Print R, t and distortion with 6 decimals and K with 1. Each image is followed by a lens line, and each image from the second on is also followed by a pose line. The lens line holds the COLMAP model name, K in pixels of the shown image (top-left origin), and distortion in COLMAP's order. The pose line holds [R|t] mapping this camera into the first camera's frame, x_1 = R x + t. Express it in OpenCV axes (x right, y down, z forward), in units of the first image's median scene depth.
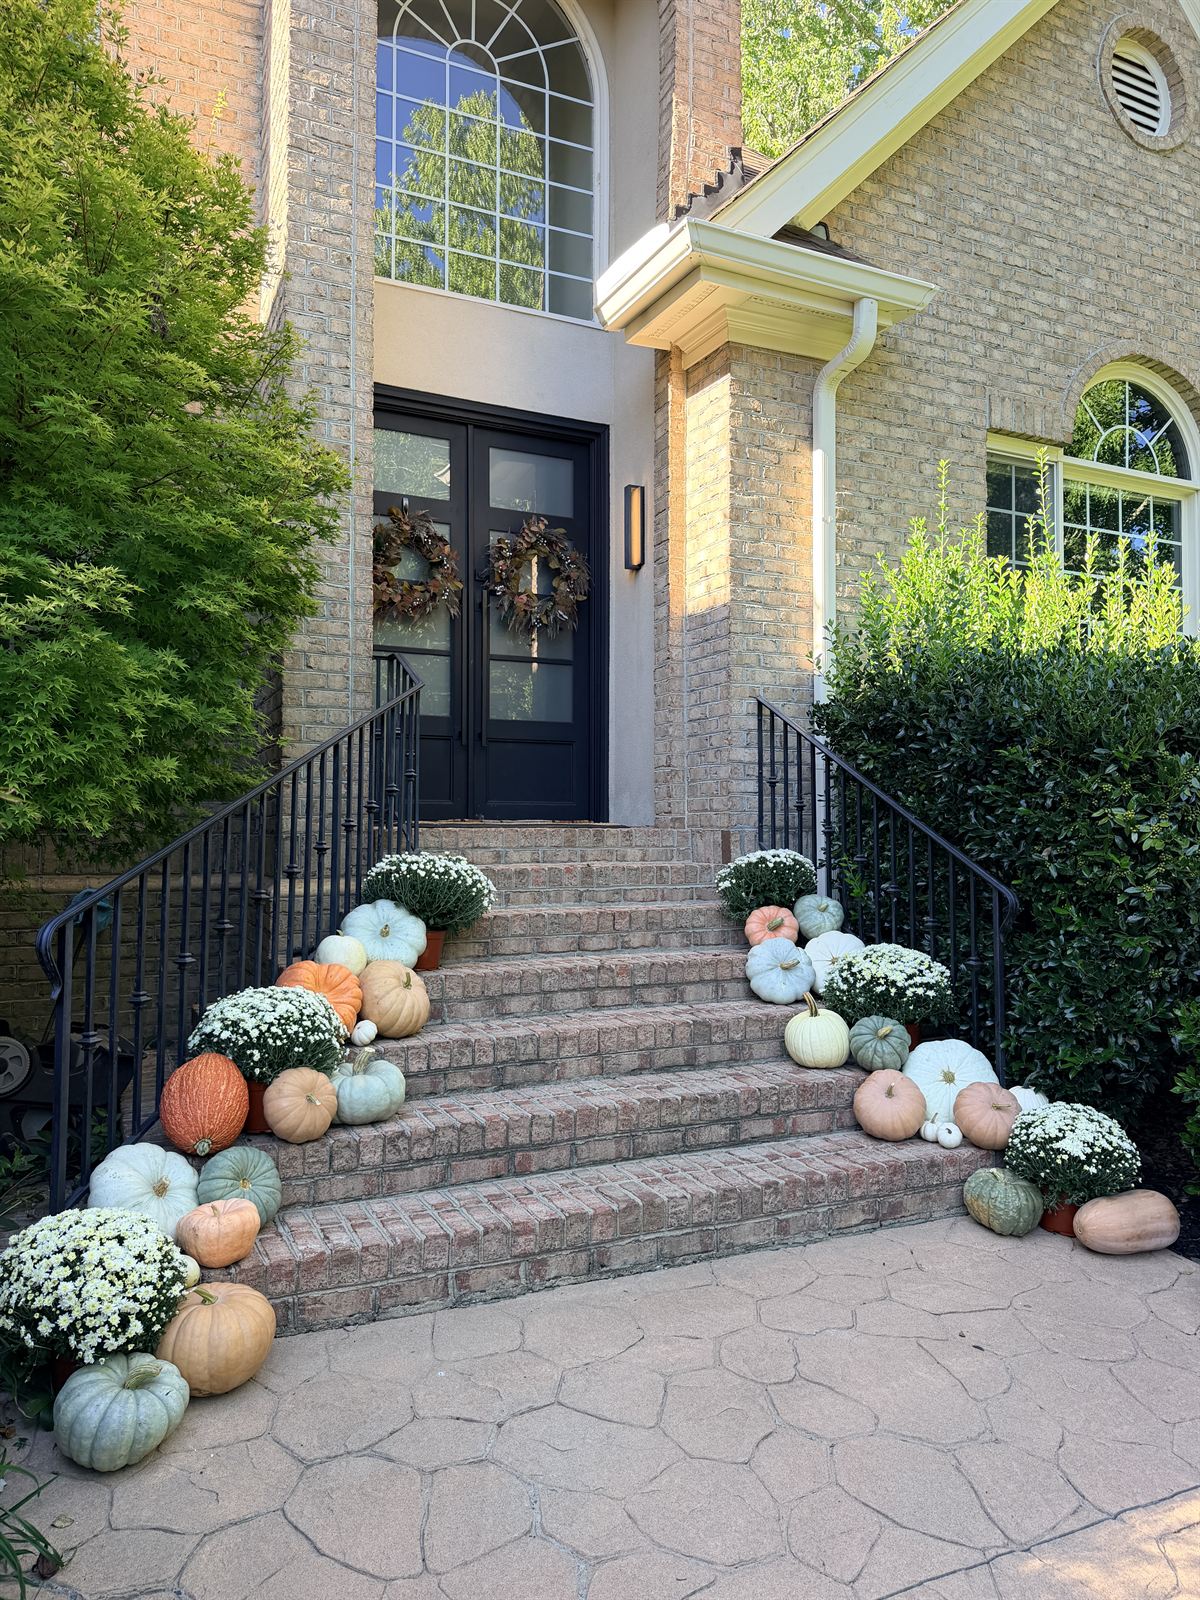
lens RADIAL K [[1127.2, 0, 598.3], [0, 1127.2, 792.5], [0, 0, 1]] dist [0.038272, -0.048215]
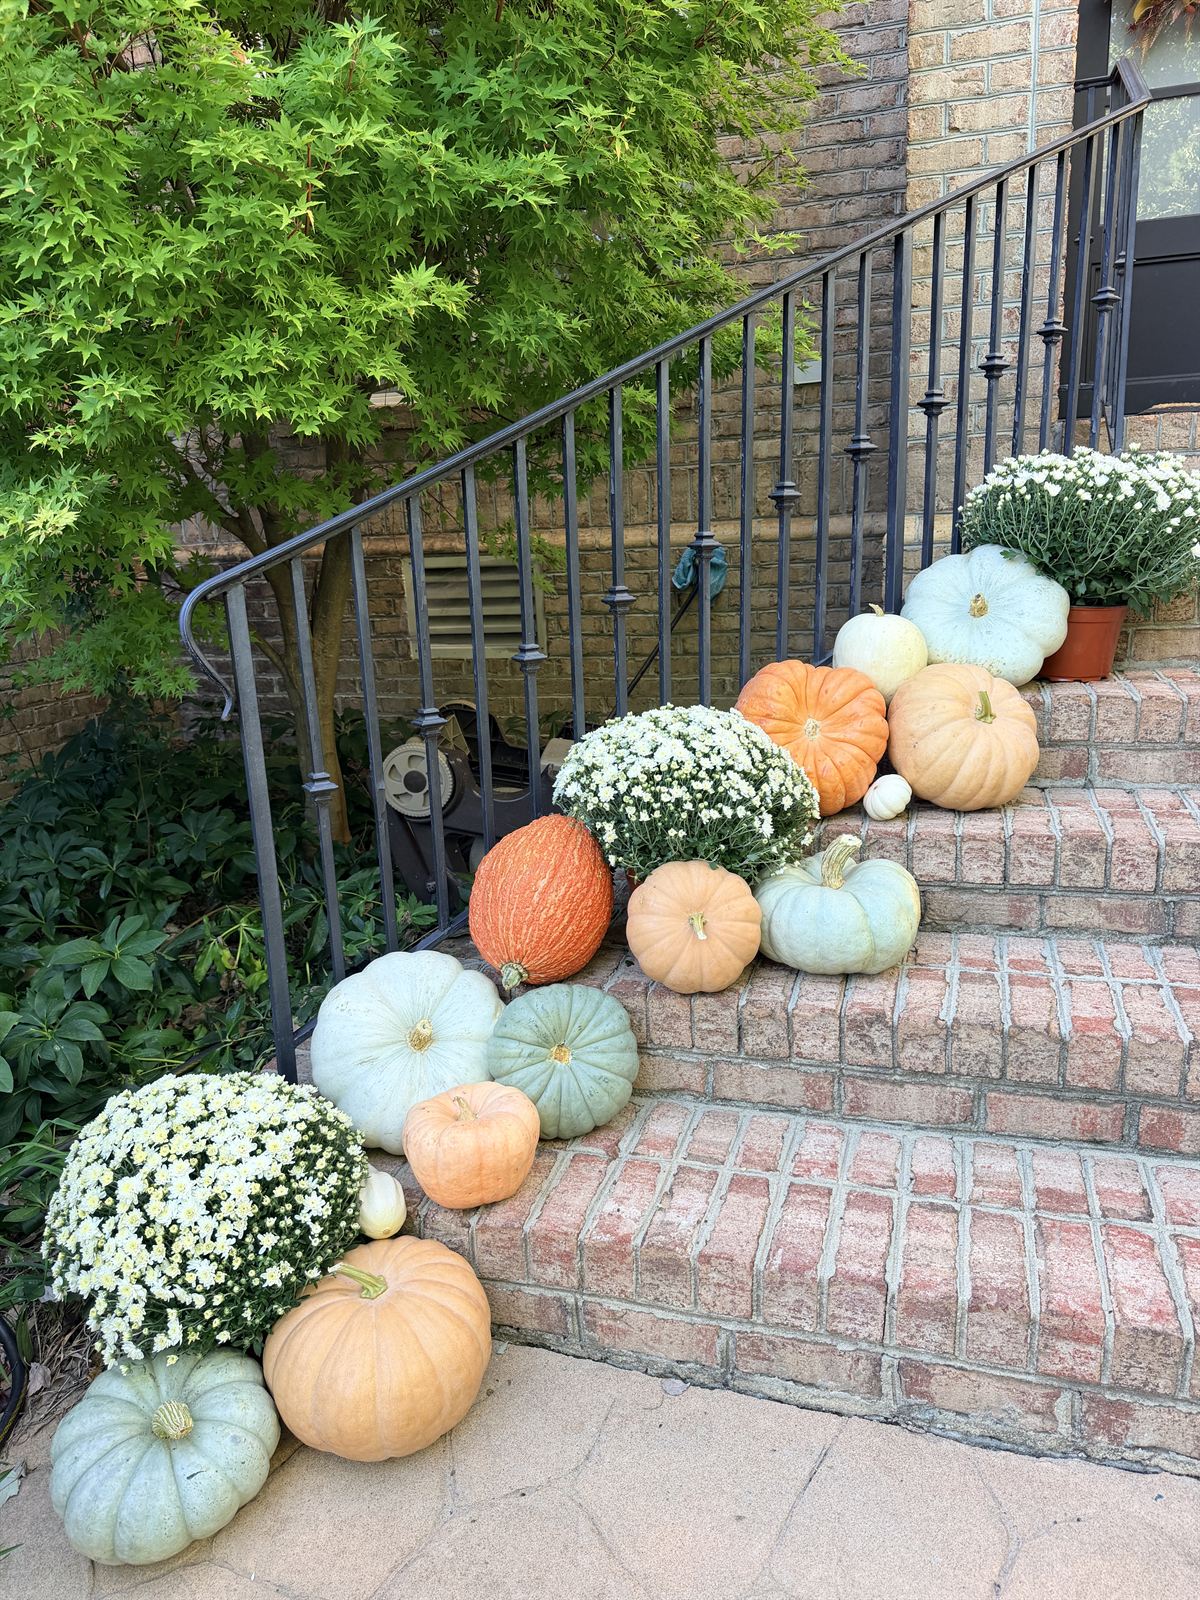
lens RADIAL K [[1127.2, 0, 594.1], [0, 1127.2, 800.7], [0, 0, 1]] dist [0.038272, -0.048215]
pose [[0.734235, 0.136282, -0.665076, 0.054102], [0.071912, 0.958520, 0.275803, 0.061579], [0.675076, -0.250331, 0.693979, 0.590153]]
